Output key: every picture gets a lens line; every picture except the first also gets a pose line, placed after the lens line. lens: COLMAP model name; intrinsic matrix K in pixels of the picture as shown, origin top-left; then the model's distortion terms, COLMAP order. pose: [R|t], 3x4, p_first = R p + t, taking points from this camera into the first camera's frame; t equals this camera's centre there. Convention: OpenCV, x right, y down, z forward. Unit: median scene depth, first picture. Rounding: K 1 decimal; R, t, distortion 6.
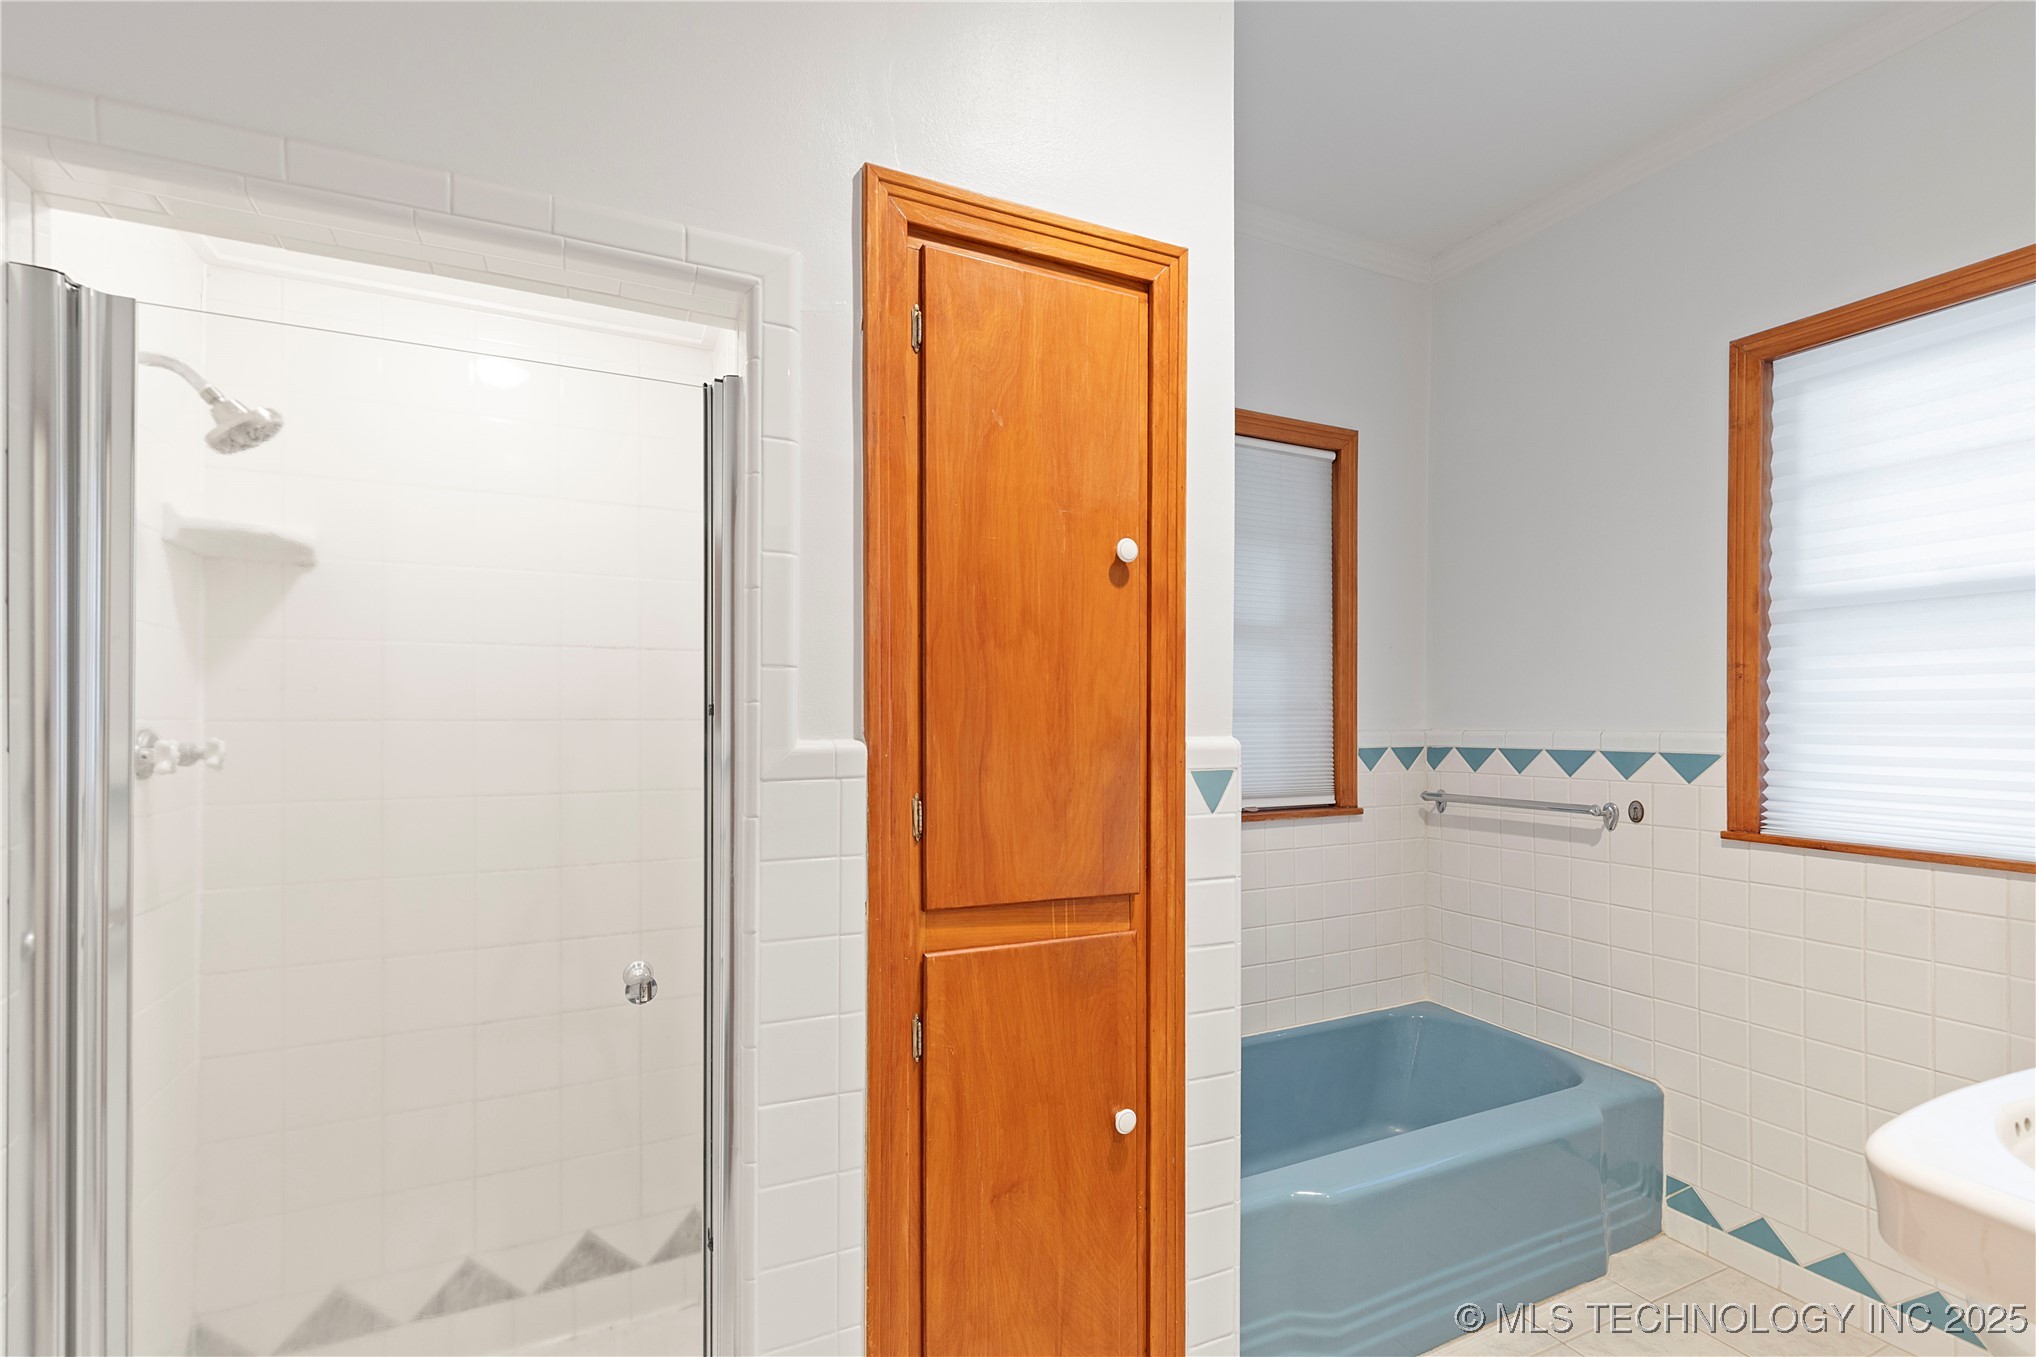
lens RADIAL K [[943.5, 0, 1035.1], [0, 943.5, 715.8], [0, 0, 1]] dist [0.009233, -0.001558]
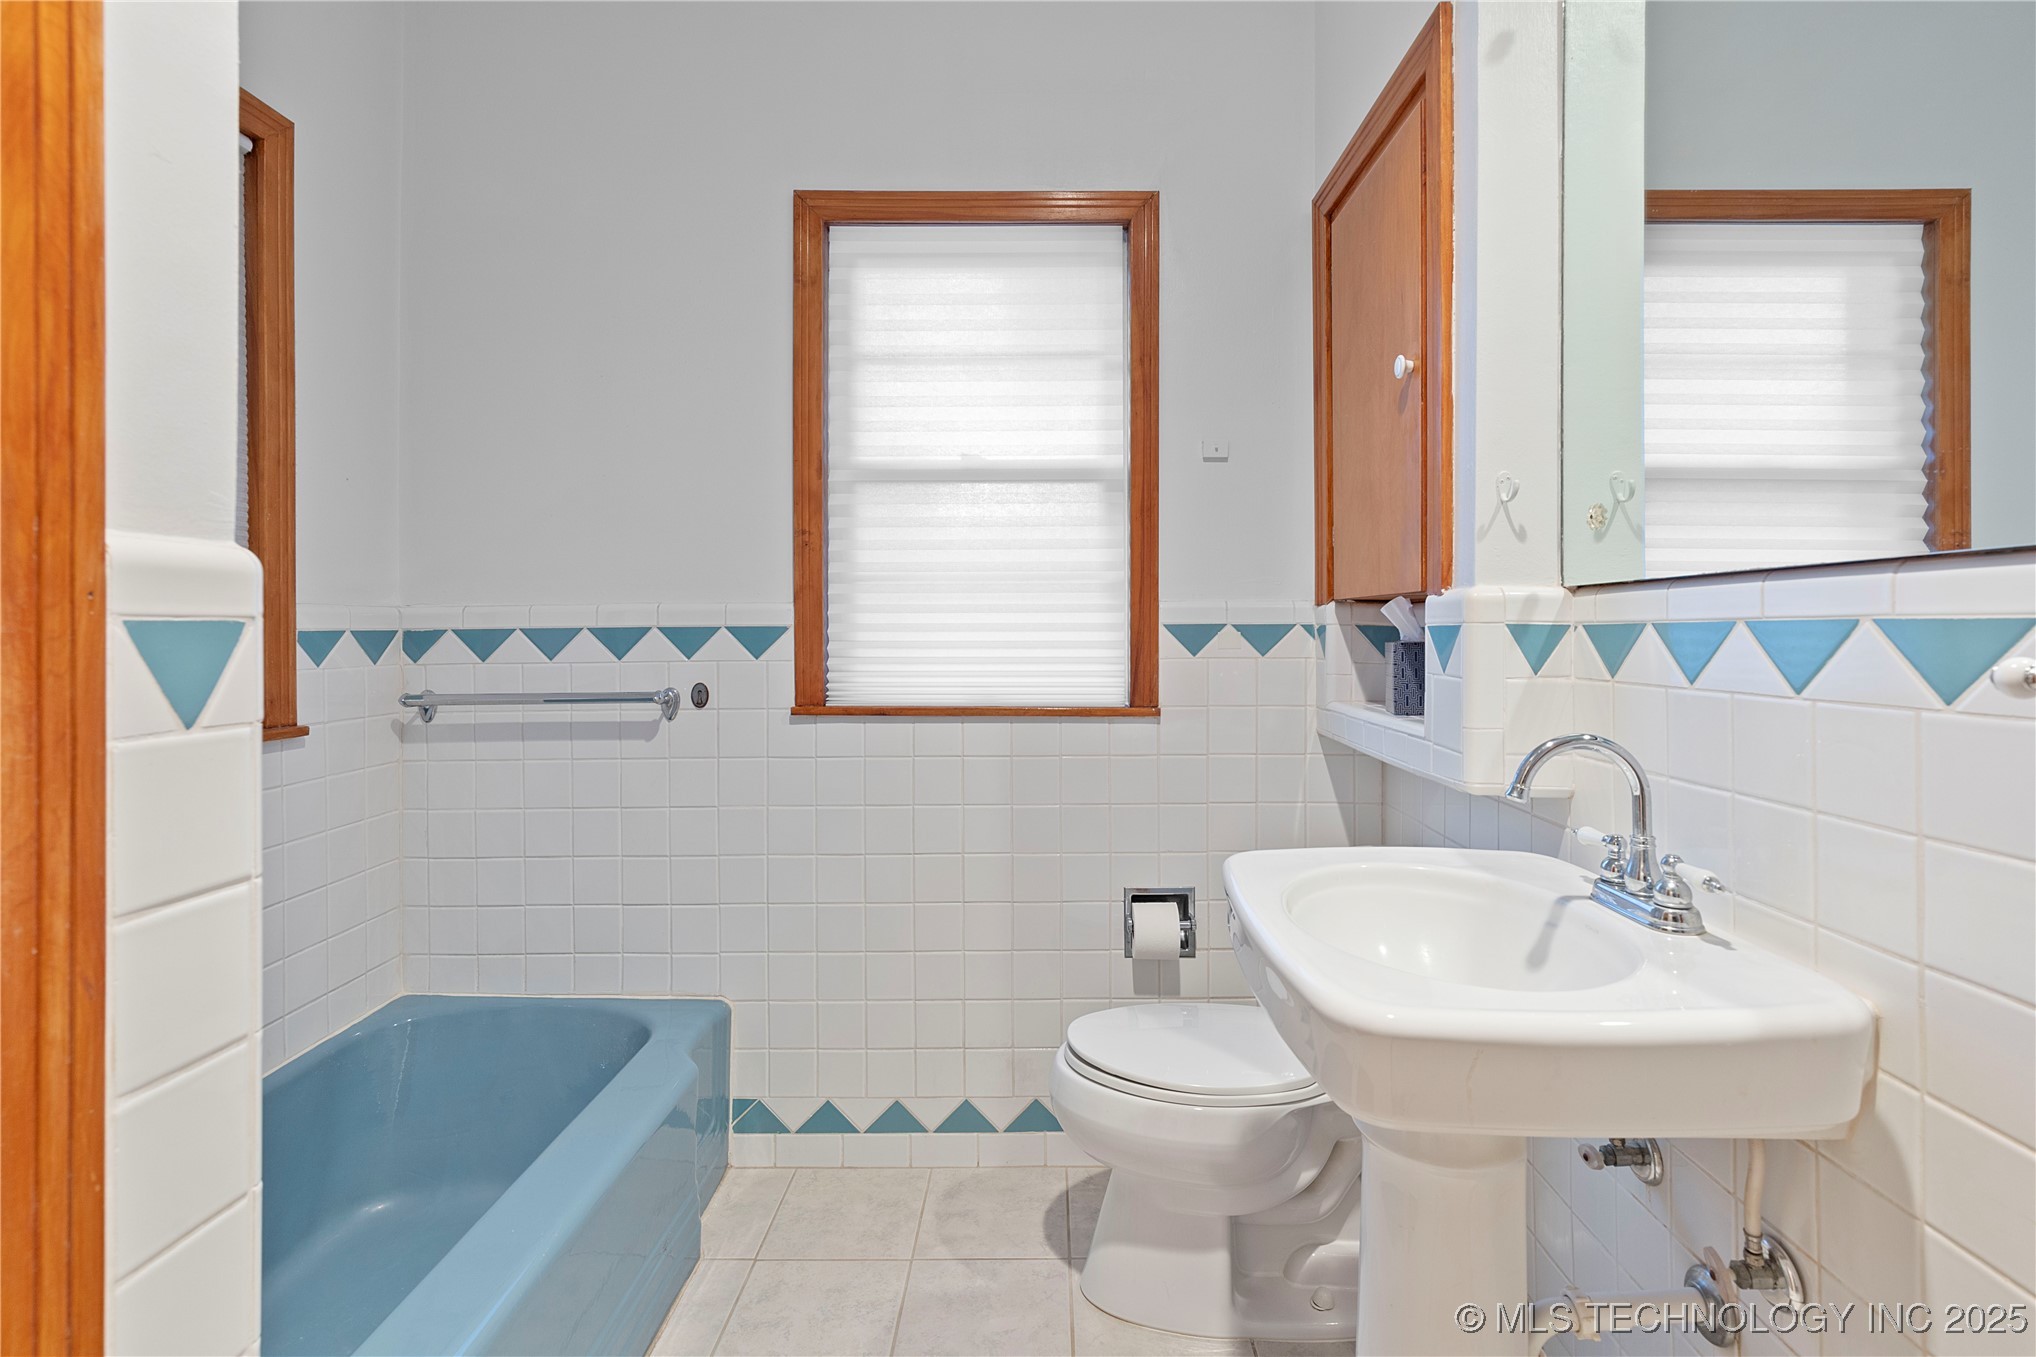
lens RADIAL K [[943.5, 0, 1041.8], [0, 943.5, 628.2], [0, 0, 1]] dist [0.009233, -0.001558]
pose [[0.439538, -0.000195, 0.898224, -0.007603], [0.002455, 0.999997, -0.000984, 0.044425], [-0.898221, 0.002638, 0.439537, 0.363190]]
